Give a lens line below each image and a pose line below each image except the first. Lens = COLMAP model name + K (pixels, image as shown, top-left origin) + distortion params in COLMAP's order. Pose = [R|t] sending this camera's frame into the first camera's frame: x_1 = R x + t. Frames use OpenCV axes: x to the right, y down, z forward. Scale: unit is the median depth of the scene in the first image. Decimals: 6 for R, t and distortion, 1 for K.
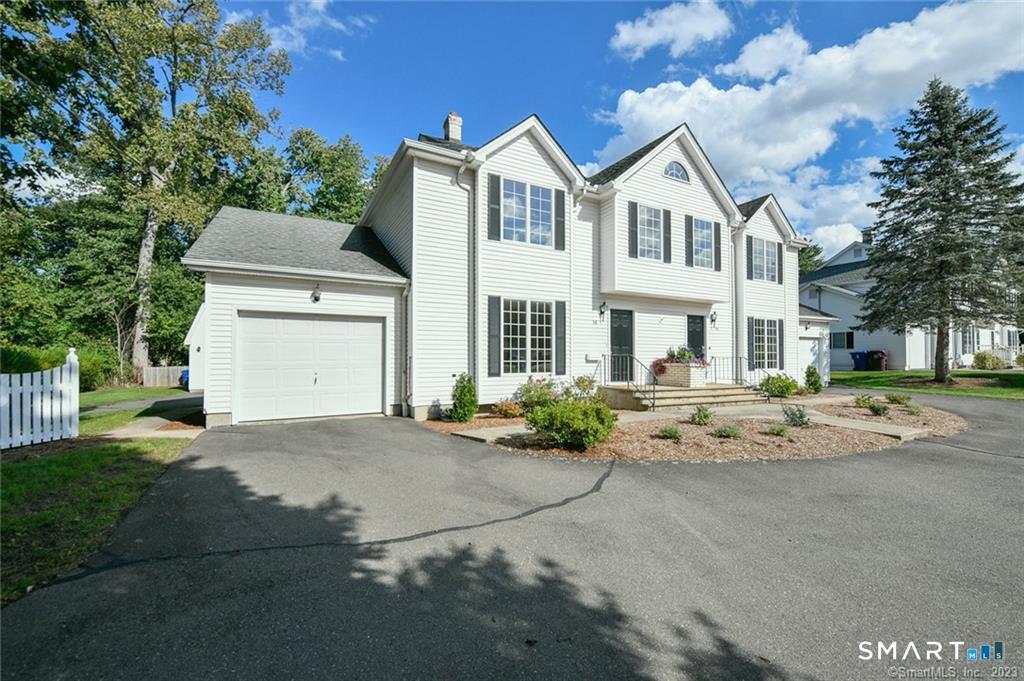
lens RADIAL K [[429.6, 0, 513.4], [0, 429.6, 353.7], [0, 0, 1]] dist [-0.011681, -0.000021]
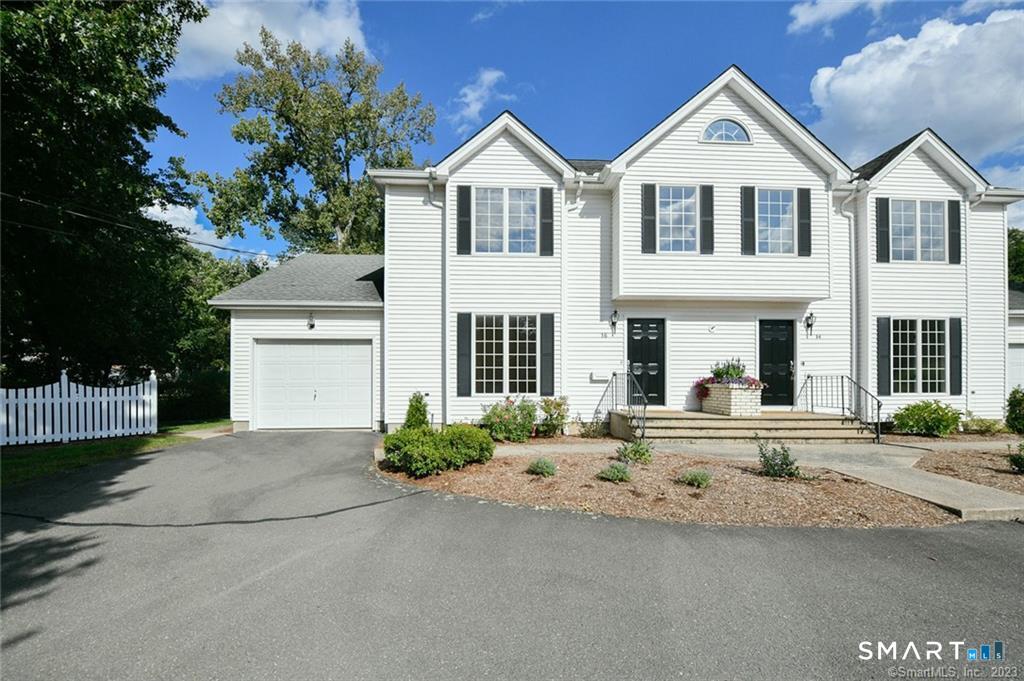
lens RADIAL K [[438.5, 0, 508.8], [0, 438.5, 382.3], [0, 0, 1]] dist [-0.017898, -0.000857]
pose [[0.892751, 0.002842, -0.450541, 0.451463], [0.005068, 0.999853, 0.016350, 0.005500], [0.450522, -0.016880, 0.892606, 0.153963]]
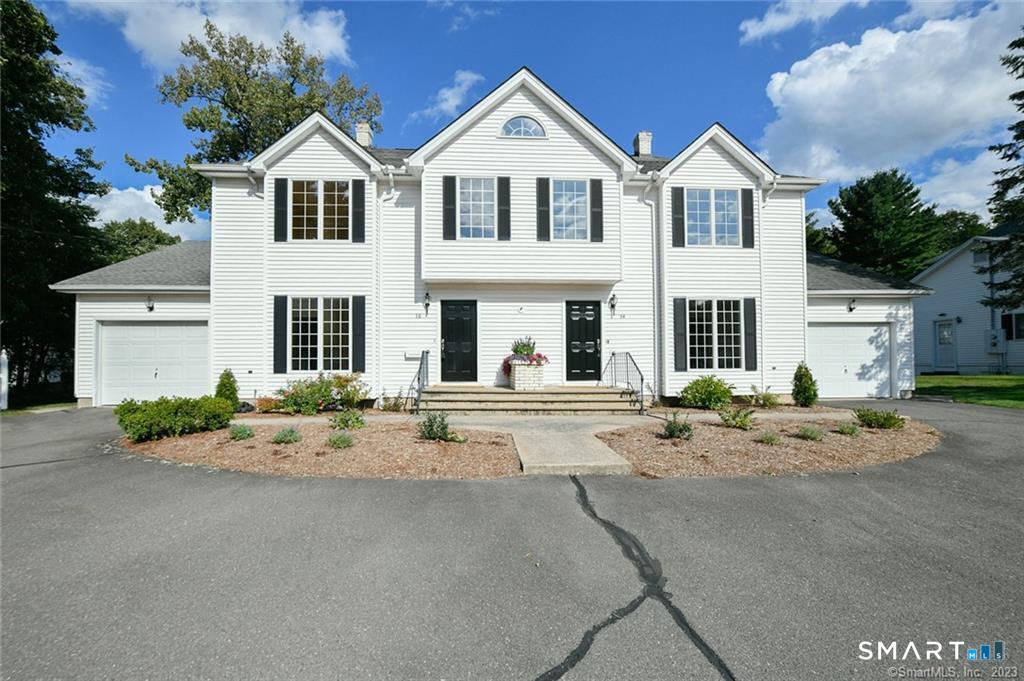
lens RADIAL K [[438.2, 0, 515.3], [0, 438.2, 357.6], [0, 0, 1]] dist [-0.018039, -0.000243]
pose [[0.899024, -0.008422, -0.437819, 0.855458], [0.008972, 0.999959, -0.000812, 0.019647], [0.437808, -0.003198, 0.899063, 0.279838]]
